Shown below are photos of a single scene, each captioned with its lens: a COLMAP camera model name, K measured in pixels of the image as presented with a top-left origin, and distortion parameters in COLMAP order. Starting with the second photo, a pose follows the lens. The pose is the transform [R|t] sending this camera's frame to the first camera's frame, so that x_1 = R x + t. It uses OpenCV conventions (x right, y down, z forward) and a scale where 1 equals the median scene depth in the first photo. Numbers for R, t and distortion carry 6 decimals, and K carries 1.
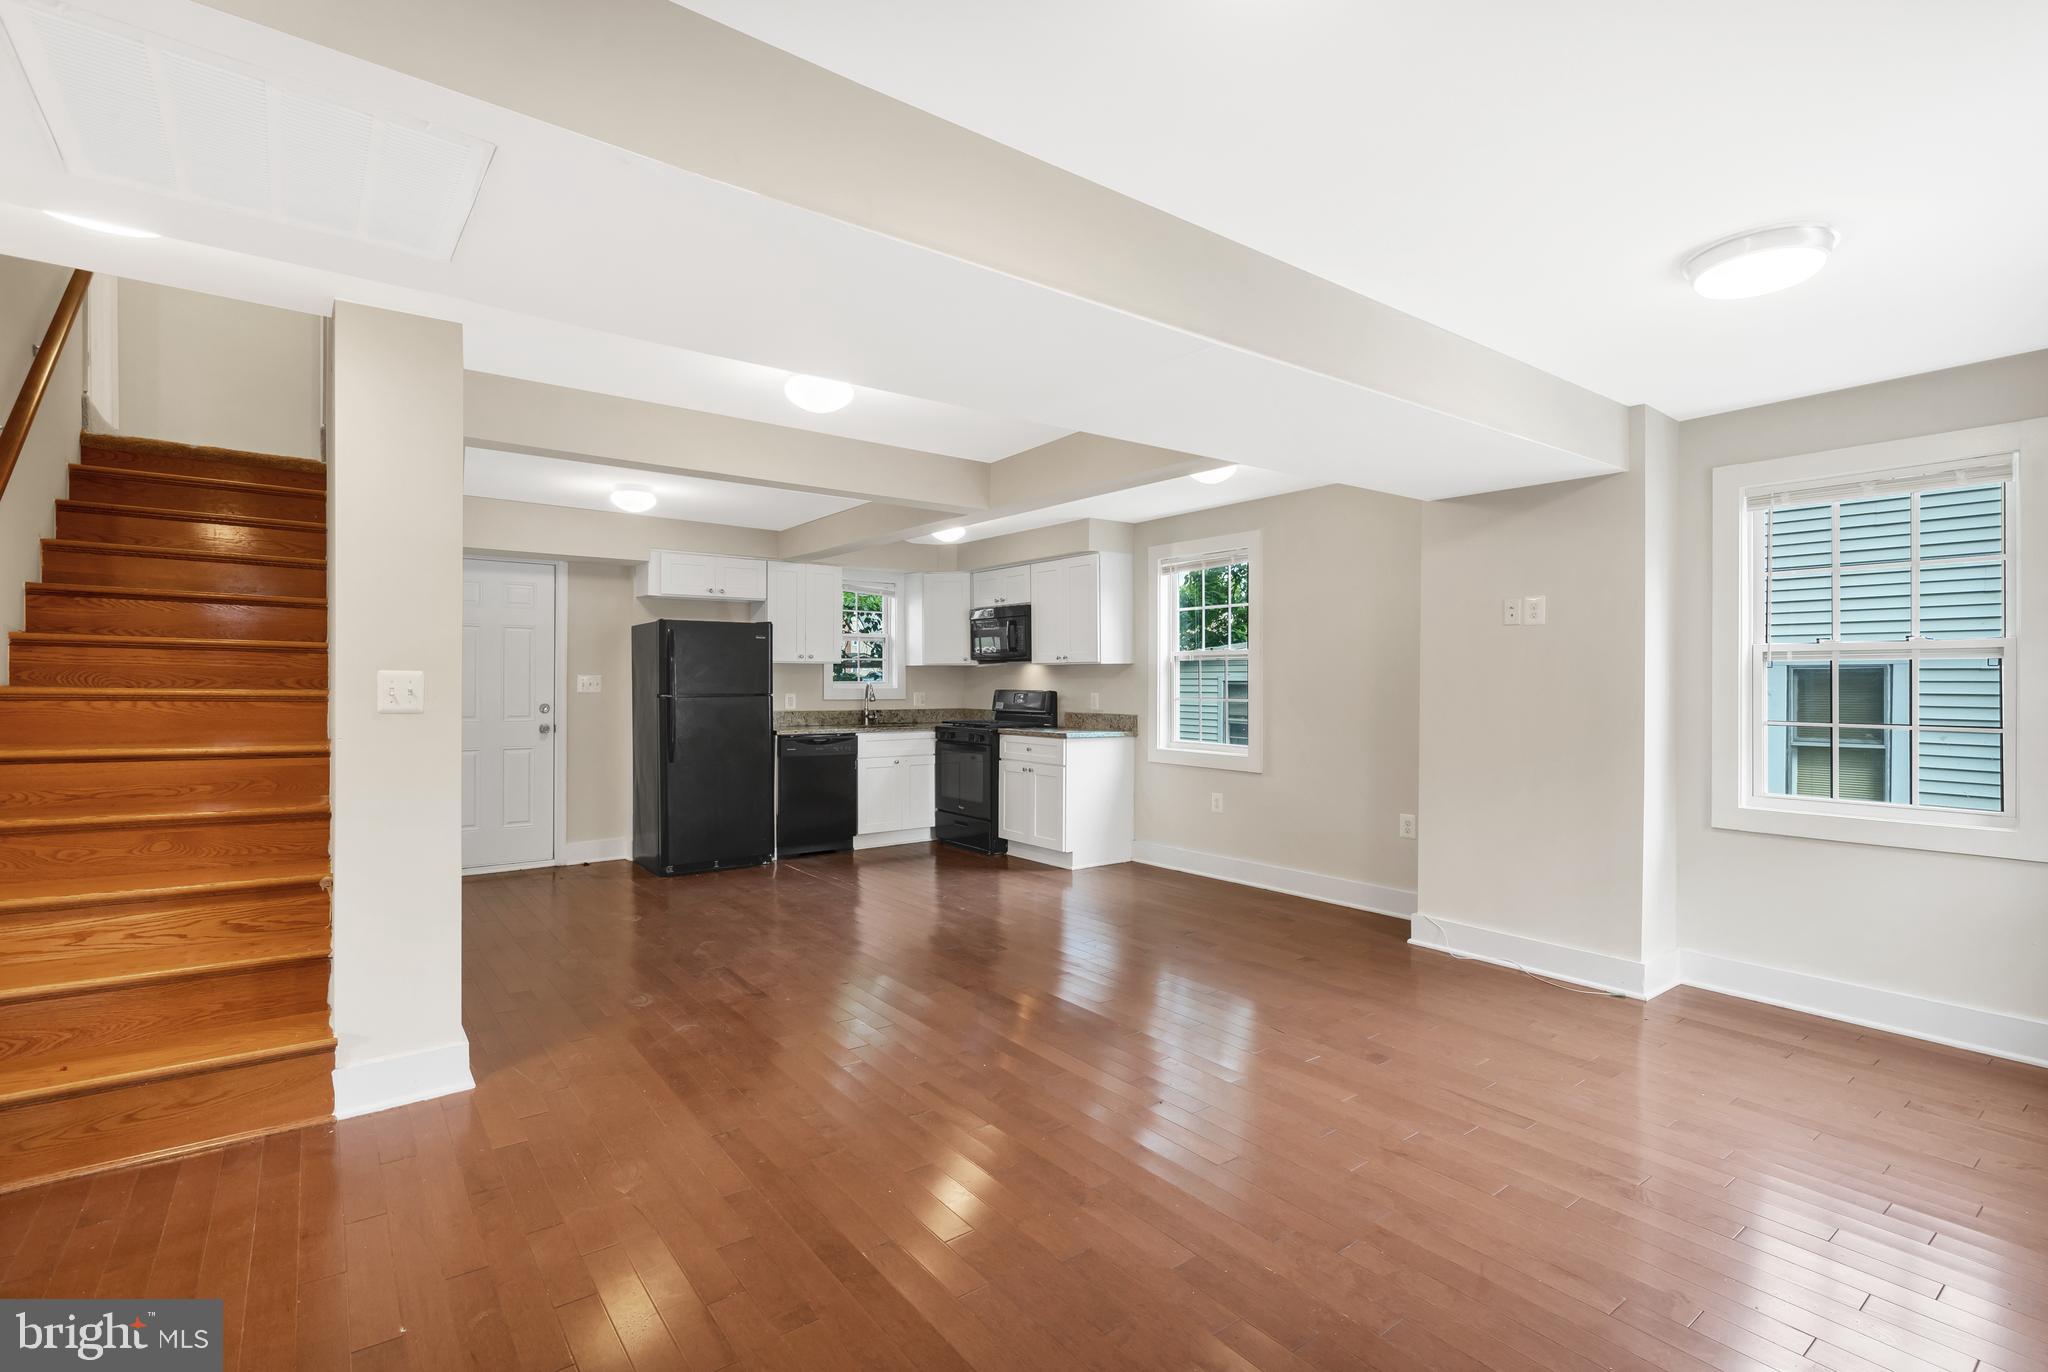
lens RADIAL K [[920.6, 0, 1028.7], [0, 920.6, 687.0], [0, 0, 1]] dist [-0.005597, 0.000832]
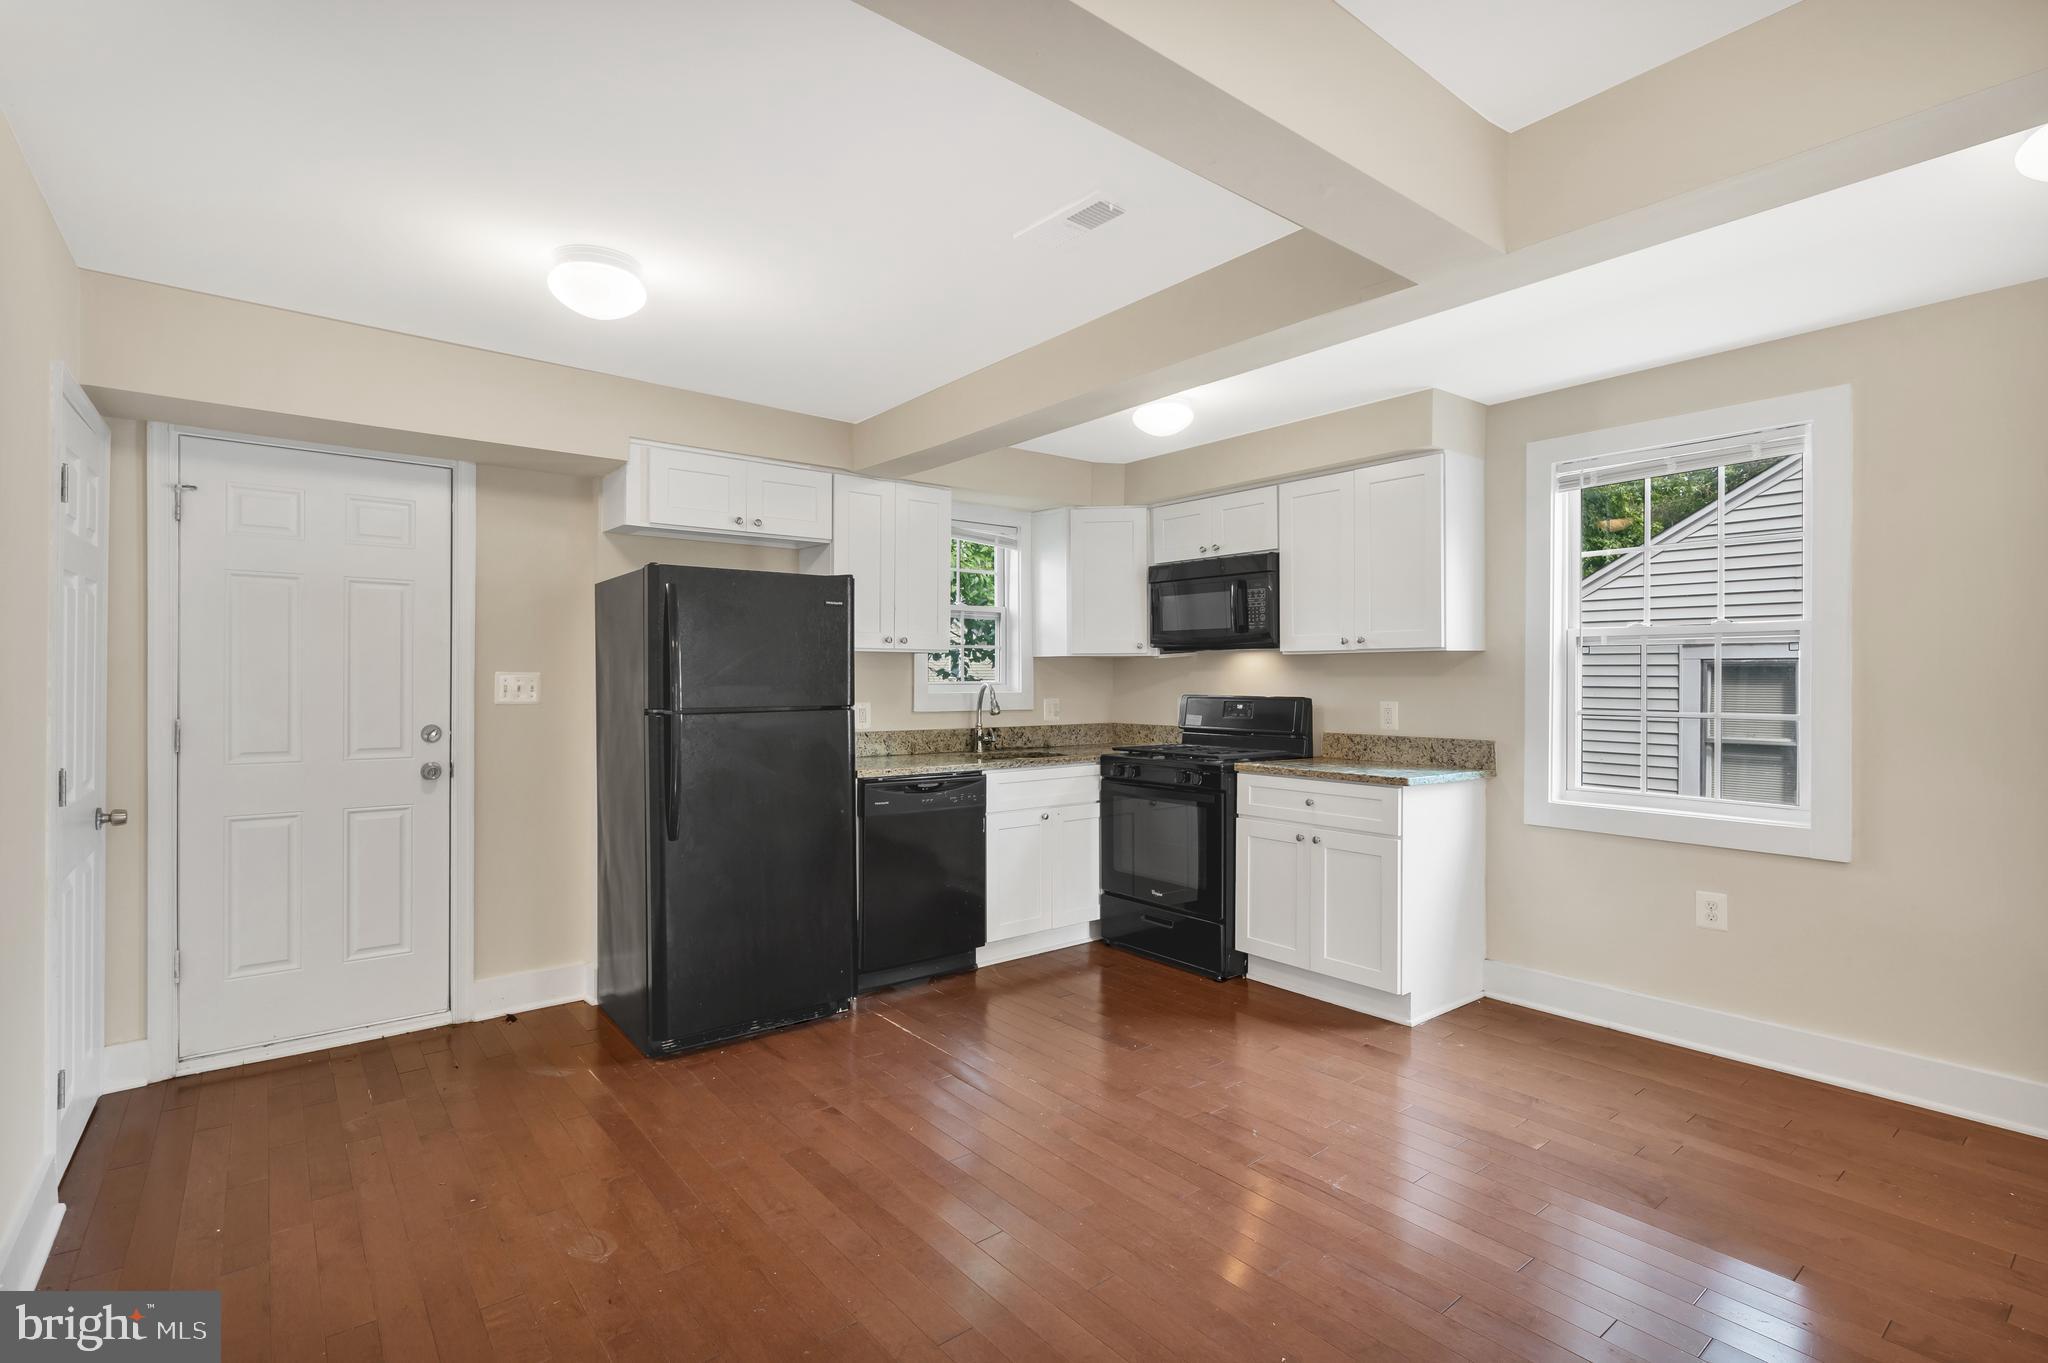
lens RADIAL K [[920.6, 0, 1021.6], [0, 920.6, 682.7], [0, 0, 1]] dist [-0.005597, 0.000832]
pose [[0.999407, -0.000976, 0.034421, -0.190486], [0.001000, 0.999999, -0.000661, -0.005638], [-0.034420, 0.000695, 0.999407, 0.429852]]
